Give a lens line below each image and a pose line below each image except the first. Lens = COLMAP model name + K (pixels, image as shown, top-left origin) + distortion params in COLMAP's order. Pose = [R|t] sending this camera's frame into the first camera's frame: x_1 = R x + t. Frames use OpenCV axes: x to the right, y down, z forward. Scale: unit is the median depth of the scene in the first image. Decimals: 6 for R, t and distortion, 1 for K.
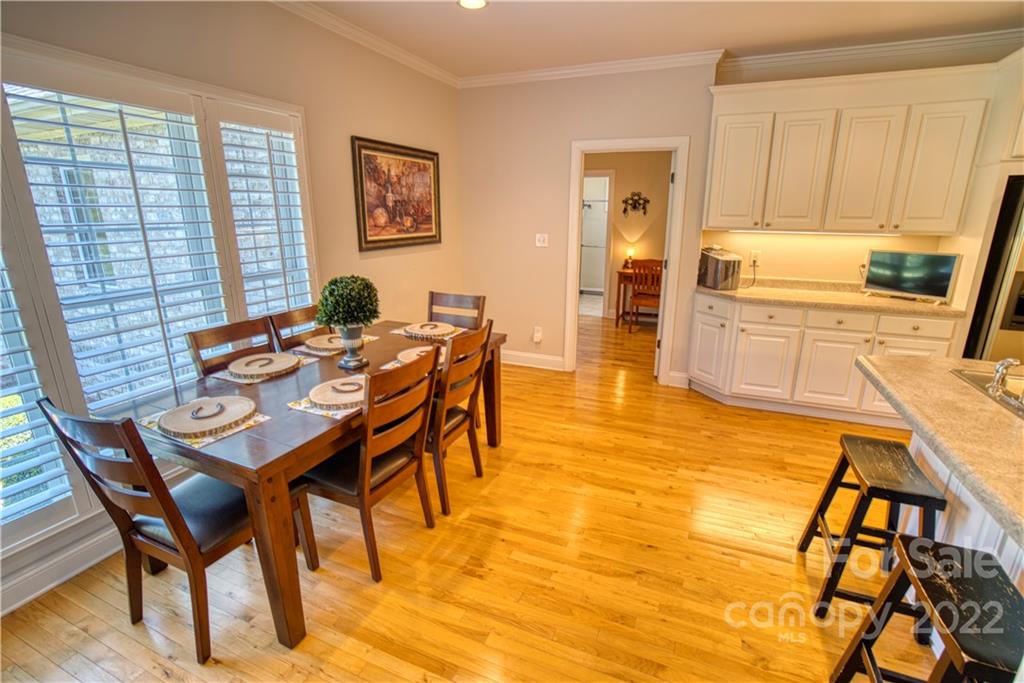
lens RADIAL K [[470.8, 0, 510.0], [0, 470.8, 343.5], [0, 0, 1]] dist [-0.053361, 0.019104]
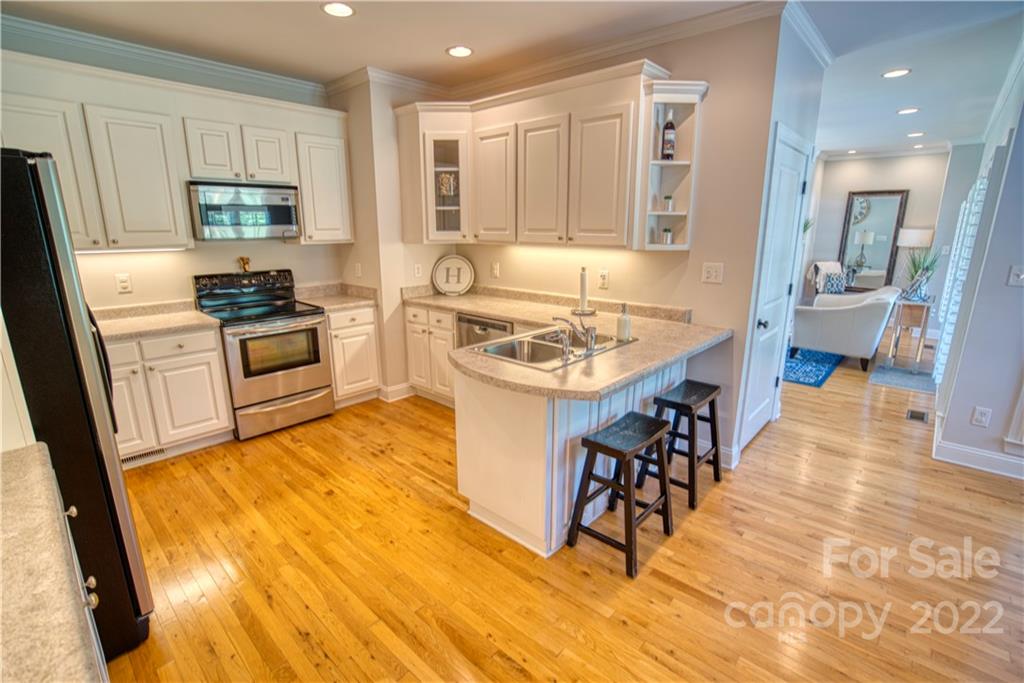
lens RADIAL K [[470.8, 0, 510.0], [0, 470.8, 343.5], [0, 0, 1]] dist [-0.053361, 0.019104]
pose [[-0.944152, -0.081661, 0.319231, 0.401569], [0.085612, 0.874740, 0.476970, -0.303561], [-0.318194, 0.477662, -0.818896, 1.089735]]
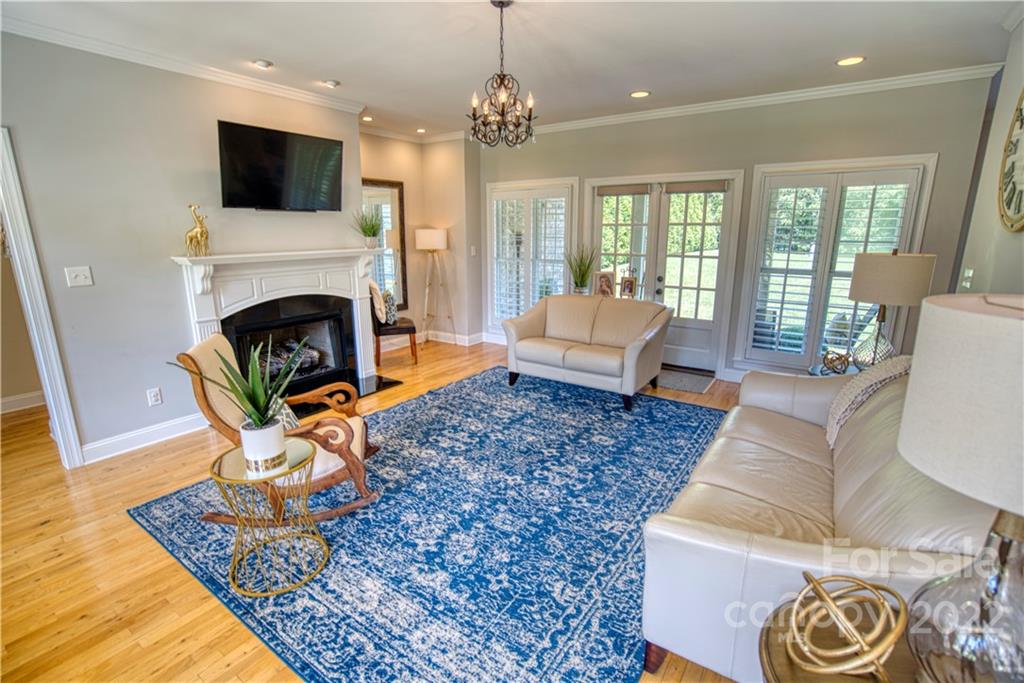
lens RADIAL K [[470.8, 0, 510.0], [0, 470.8, 343.5], [0, 0, 1]] dist [-0.053361, 0.019104]
pose [[-0.193543, 0.225482, -0.954829, 1.130935], [-0.264448, 0.925220, 0.272093, 0.199286], [0.944779, 0.305165, -0.119441, -0.722152]]
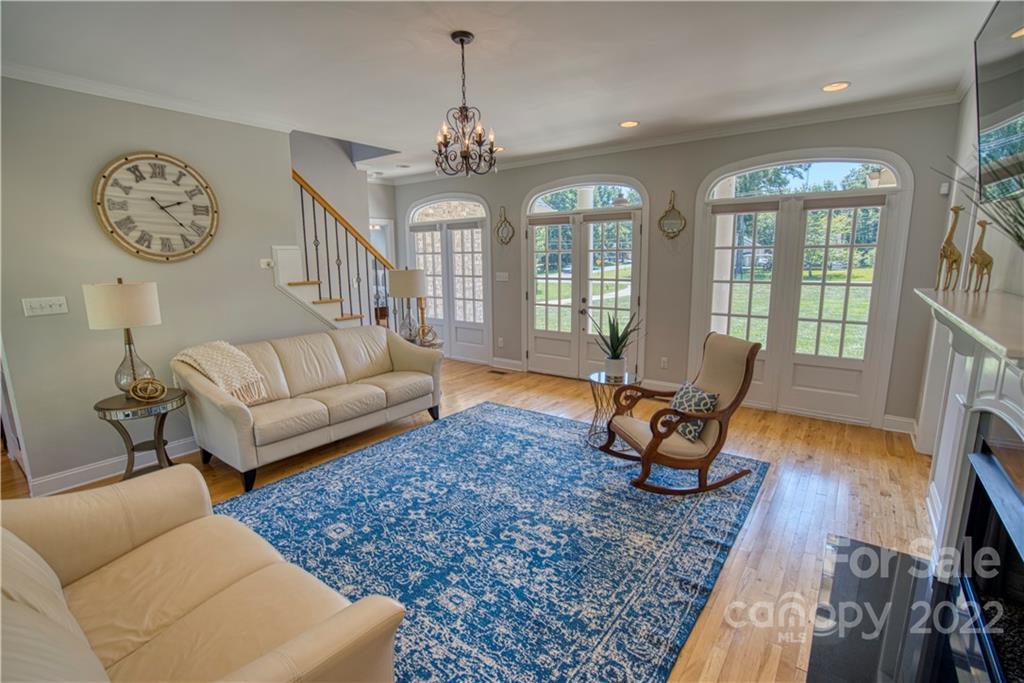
lens RADIAL K [[470.8, 0, 510.0], [0, 470.8, 343.5], [0, 0, 1]] dist [-0.053361, 0.019104]
pose [[0.237353, -0.182220, 0.954180, -0.442837], [0.275472, 0.954553, 0.113767, 0.310514], [-0.931546, 0.235847, 0.276762, -1.141079]]
